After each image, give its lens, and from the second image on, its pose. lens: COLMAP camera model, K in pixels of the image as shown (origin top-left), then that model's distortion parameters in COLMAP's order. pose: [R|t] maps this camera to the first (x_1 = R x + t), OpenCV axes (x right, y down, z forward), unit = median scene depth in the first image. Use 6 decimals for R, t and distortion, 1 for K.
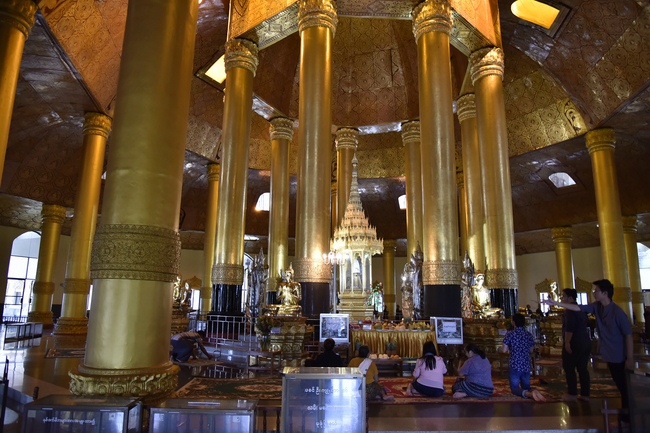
lens RADIAL K [[440.3, 0, 322.6], [0, 440.3, 222.1], [0, 0, 1]] dist [-0.034110, 0.001776]
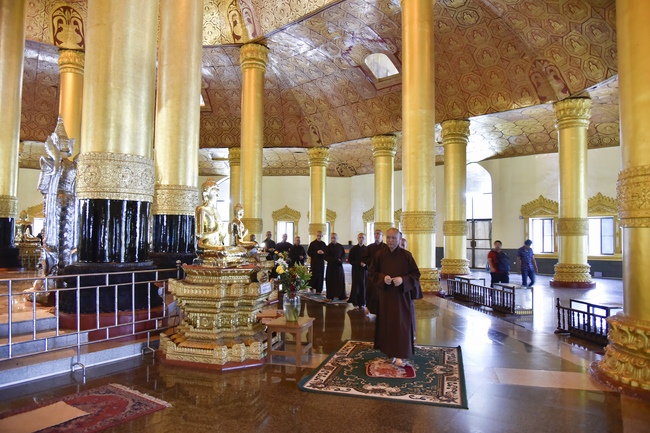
lens RADIAL K [[433.4, 0, 319.4], [0, 433.4, 217.5], [0, 0, 1]] dist [-0.043066, 0.004818]
pose [[0.971274, 0.007422, 0.237848, 0.467855], [-0.041545, 0.989452, 0.138775, 0.094491], [-0.234310, -0.144670, 0.961337, 0.501959]]
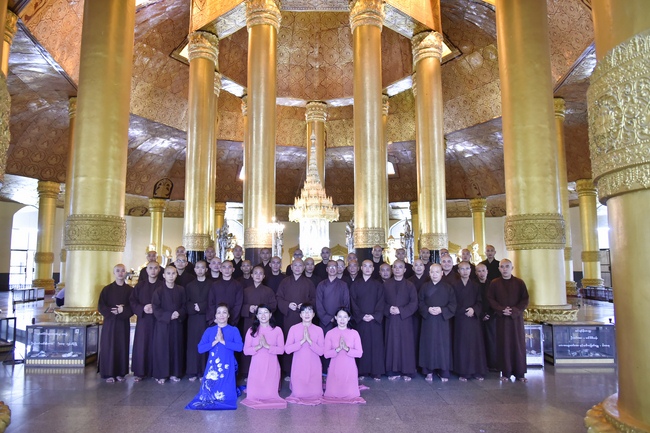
lens RADIAL K [[462.6, 0, 324.4], [0, 462.6, 221.1], [0, 0, 1]] dist [-0.040209, 0.007231]
pose [[0.999539, -0.021327, -0.021609, 0.139406], [0.023042, 0.996326, 0.082484, -0.028178], [0.019771, -0.082943, 0.996358, -0.190844]]
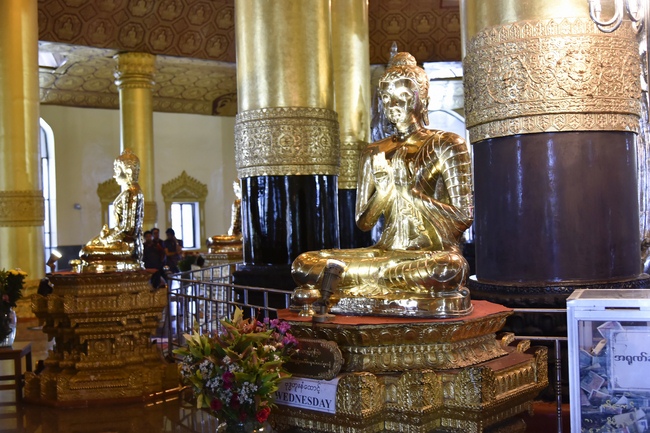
lens RADIAL K [[843.5, 0, 325.0], [0, 843.5, 217.1], [0, 0, 1]] dist [-0.011712, -0.010987]
pose [[0.930717, -0.049389, -0.362390, 0.016275], [0.113845, 0.980737, 0.158724, 0.073934], [0.347570, -0.188983, 0.918412, 0.431155]]
